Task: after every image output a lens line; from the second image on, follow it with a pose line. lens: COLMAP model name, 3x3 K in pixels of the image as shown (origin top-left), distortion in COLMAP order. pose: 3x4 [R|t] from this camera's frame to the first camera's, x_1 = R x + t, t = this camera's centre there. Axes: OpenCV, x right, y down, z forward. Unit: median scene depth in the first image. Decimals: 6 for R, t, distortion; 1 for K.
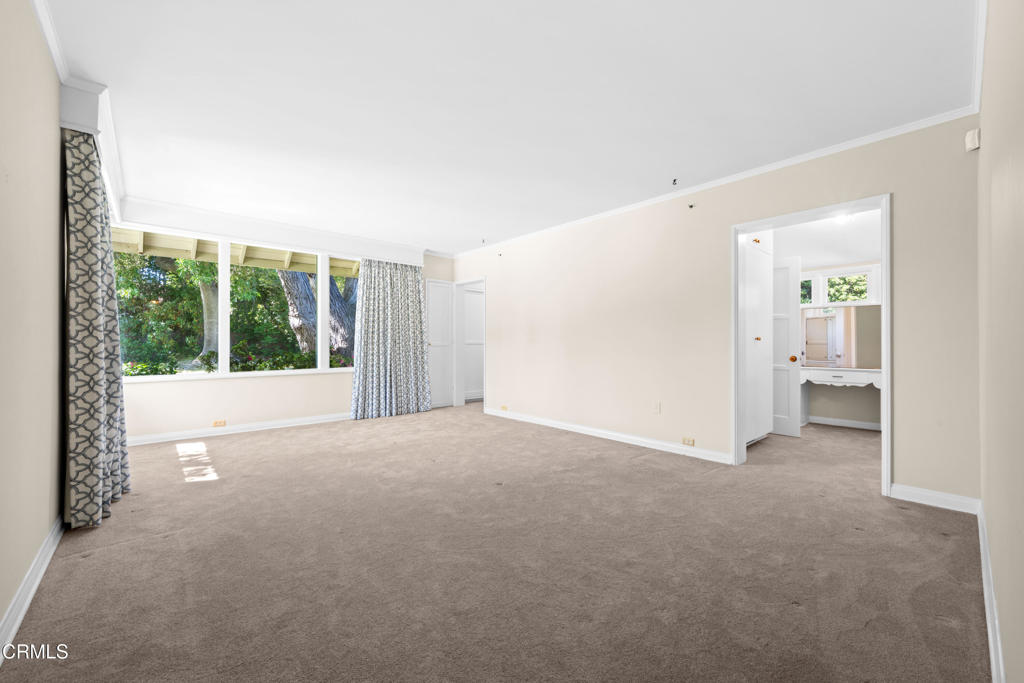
lens RADIAL K [[400.5, 0, 515.1], [0, 400.5, 343.2], [0, 0, 1]] dist [-0.000082, 0.000119]
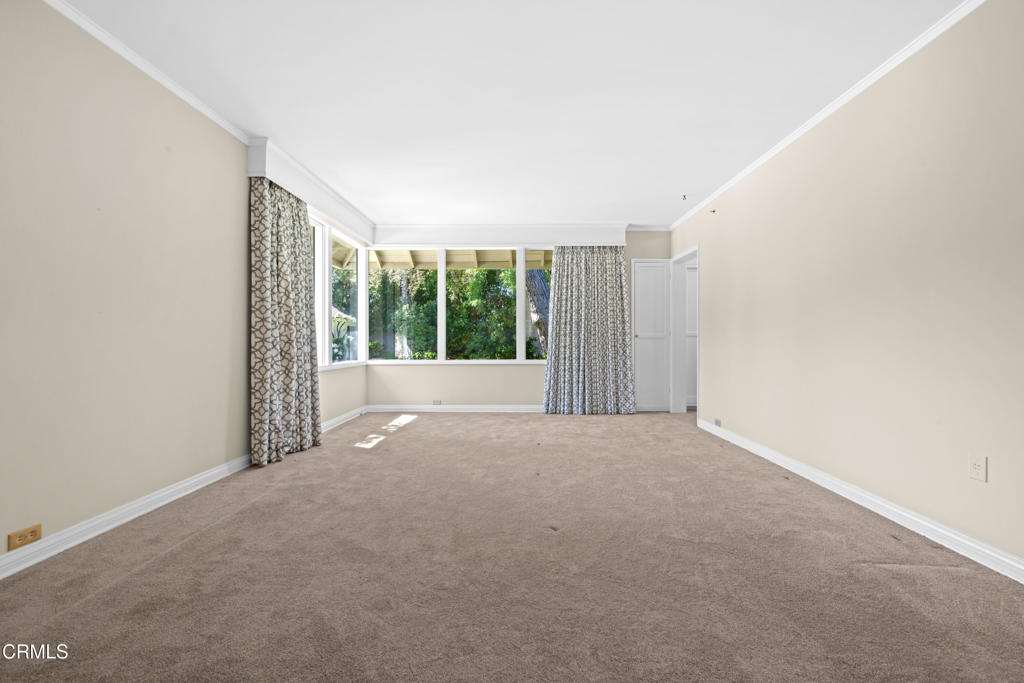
lens RADIAL K [[400.5, 0, 512.1], [0, 400.5, 341.4], [0, 0, 1]] dist [-0.000082, 0.000119]
pose [[0.737312, 0.001377, -0.675551, 0.190154], [0.001171, 0.999994, 0.003316, 0.012808], [0.675551, -0.003236, 0.737306, 0.223698]]
